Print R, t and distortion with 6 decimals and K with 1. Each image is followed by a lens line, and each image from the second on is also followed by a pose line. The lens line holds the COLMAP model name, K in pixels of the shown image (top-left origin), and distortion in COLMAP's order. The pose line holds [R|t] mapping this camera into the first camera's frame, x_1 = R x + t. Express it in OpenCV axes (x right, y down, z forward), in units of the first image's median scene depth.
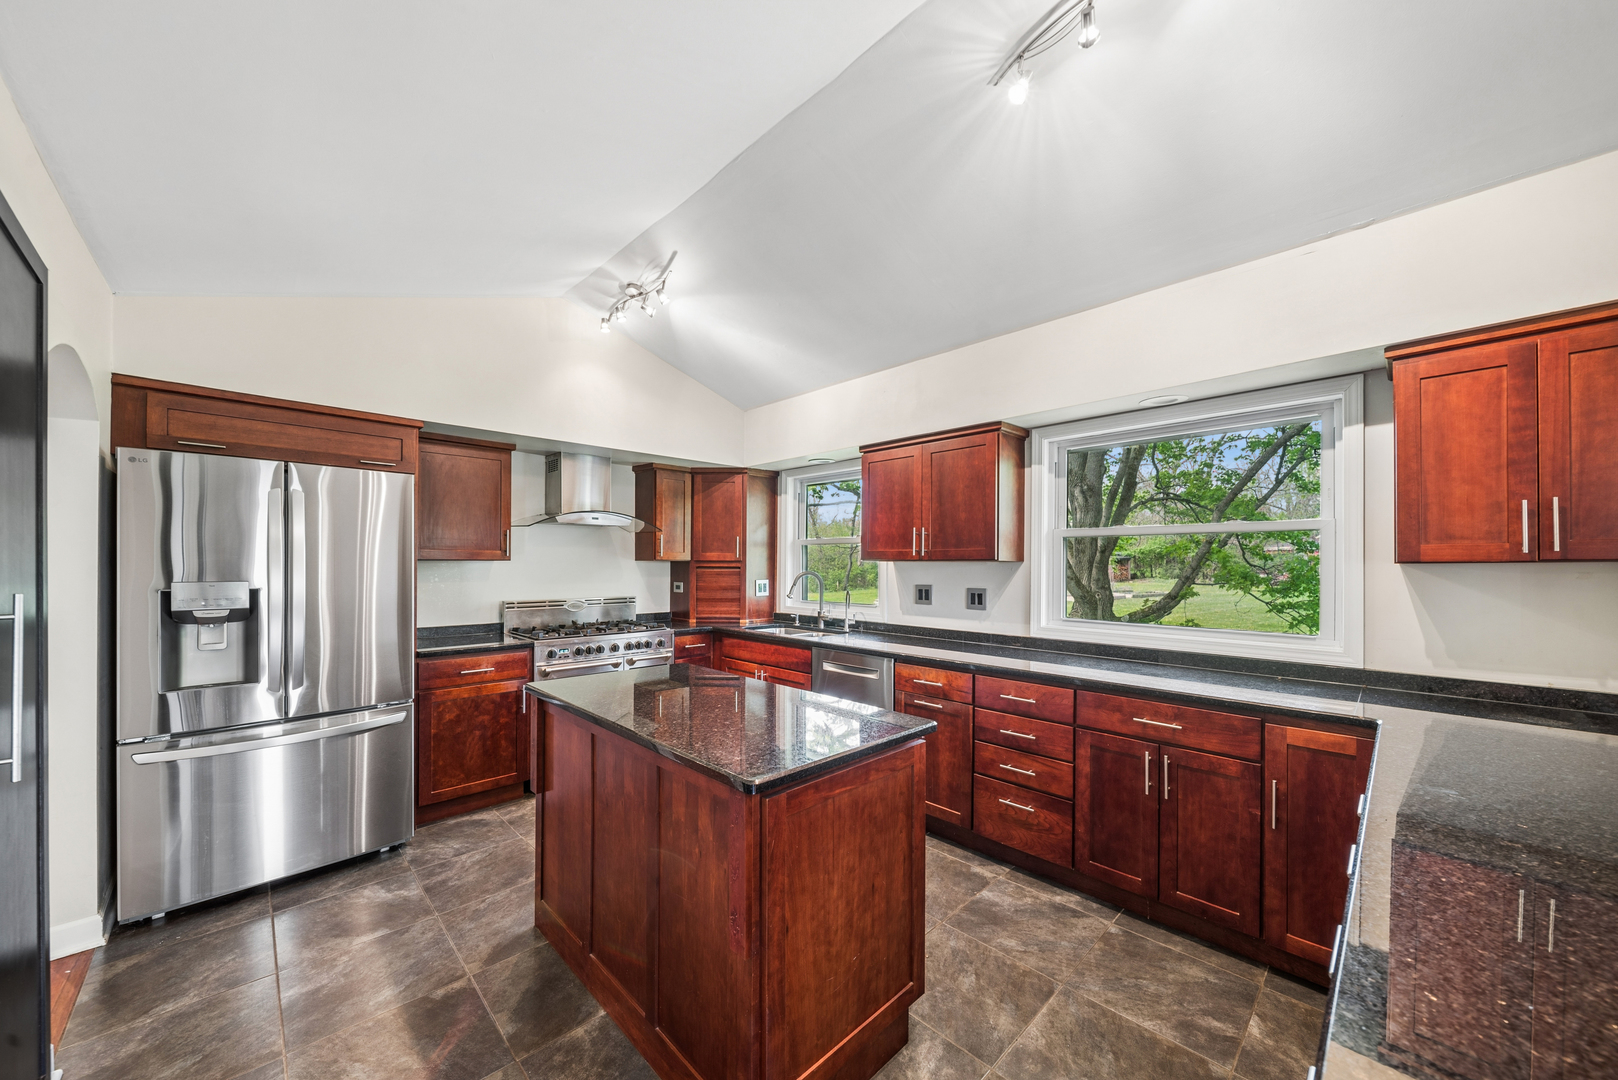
lens RADIAL K [[576.9, 0, 791.6], [0, 576.9, 559.0], [0, 0, 1]] dist [0.001990, 0.000061]
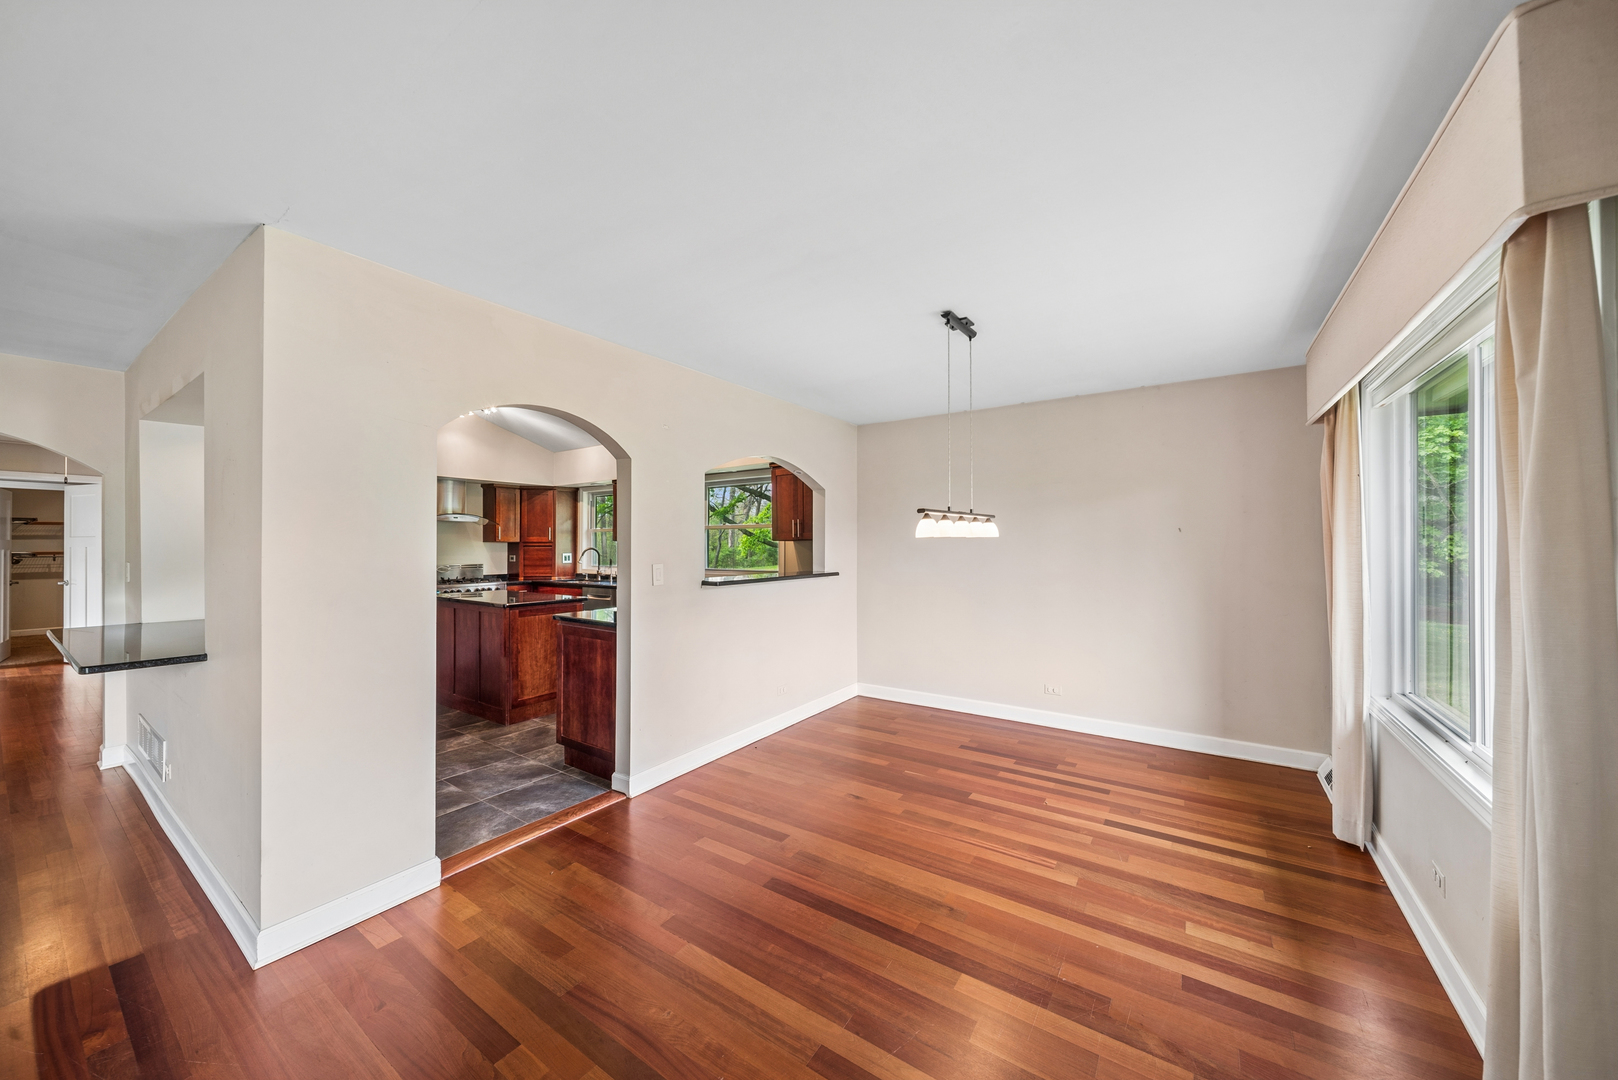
lens RADIAL K [[576.9, 0, 799.9], [0, 576.9, 539.4], [0, 0, 1]] dist [0.001990, 0.000061]
pose [[0.979181, -0.005422, 0.202915, 0.279086], [0.005578, 0.999984, -0.000197, -0.000178], [-0.202911, 0.001325, 0.979196, -0.792759]]
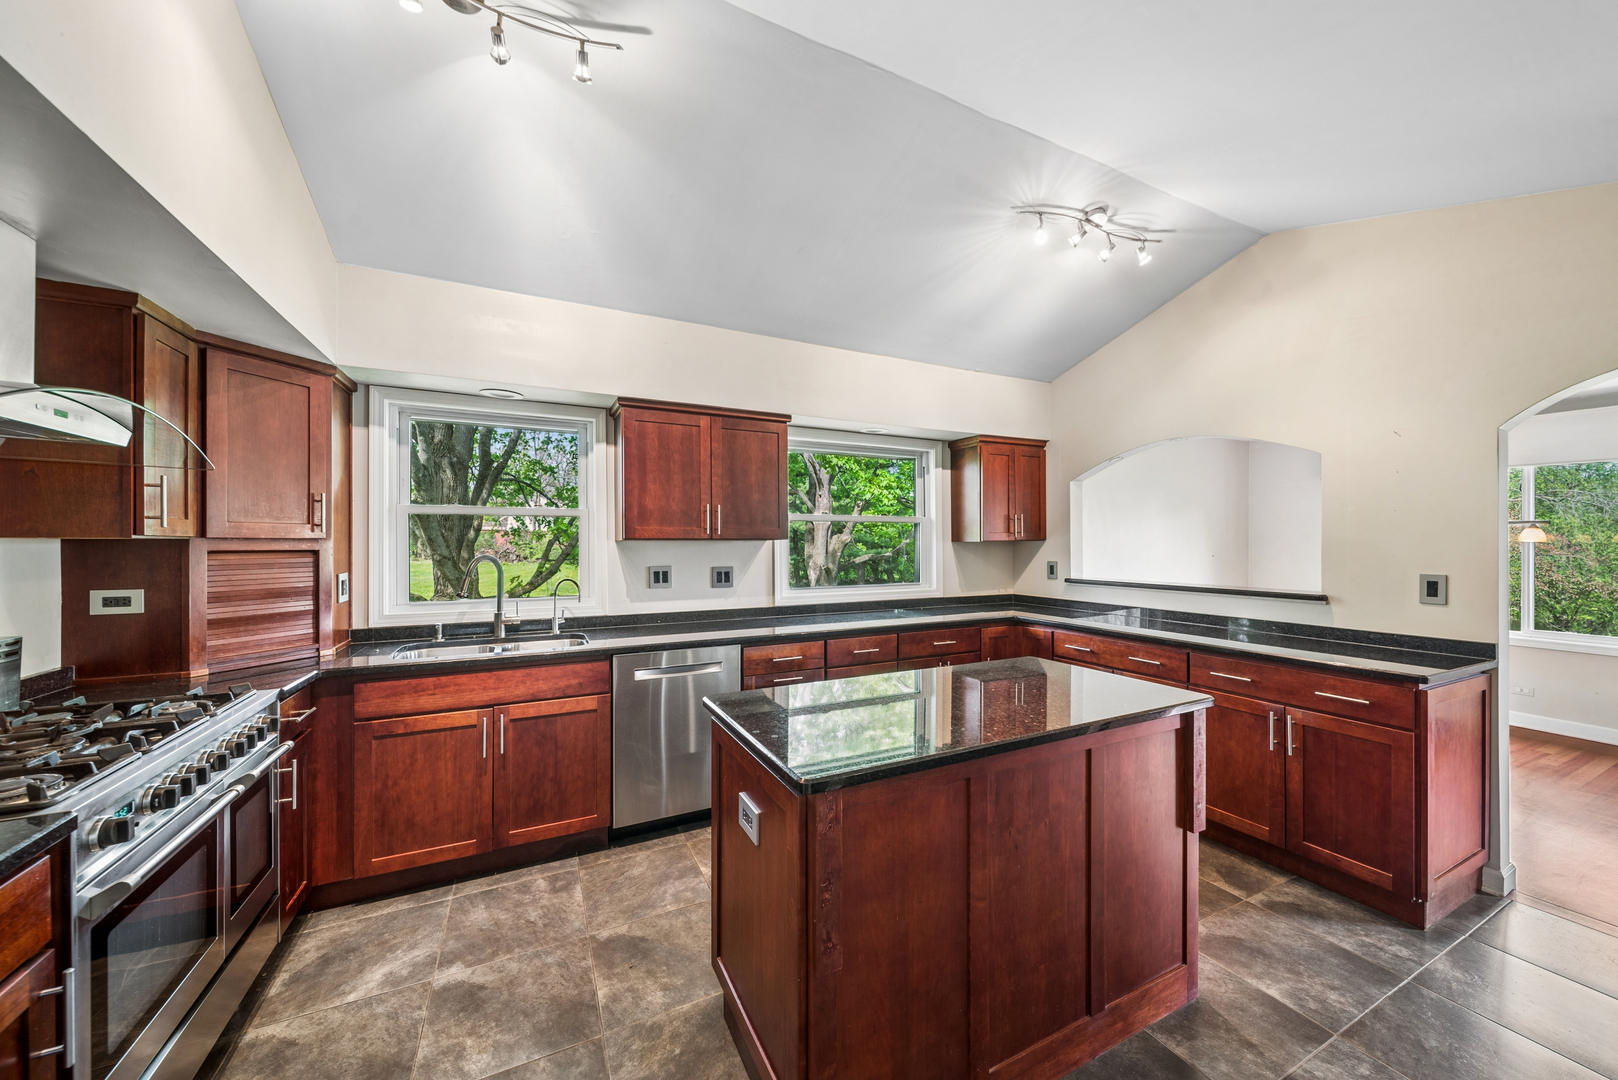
lens RADIAL K [[549.6, 0, 796.8], [0, 549.6, 547.3], [0, 0, 1]] dist [0.000041, -0.000033]
pose [[0.311861, -0.009625, 0.950079, -0.434610], [-0.005388, 0.999915, 0.011899, 0.003134], [-0.950112, -0.008830, 0.311783, 0.435697]]
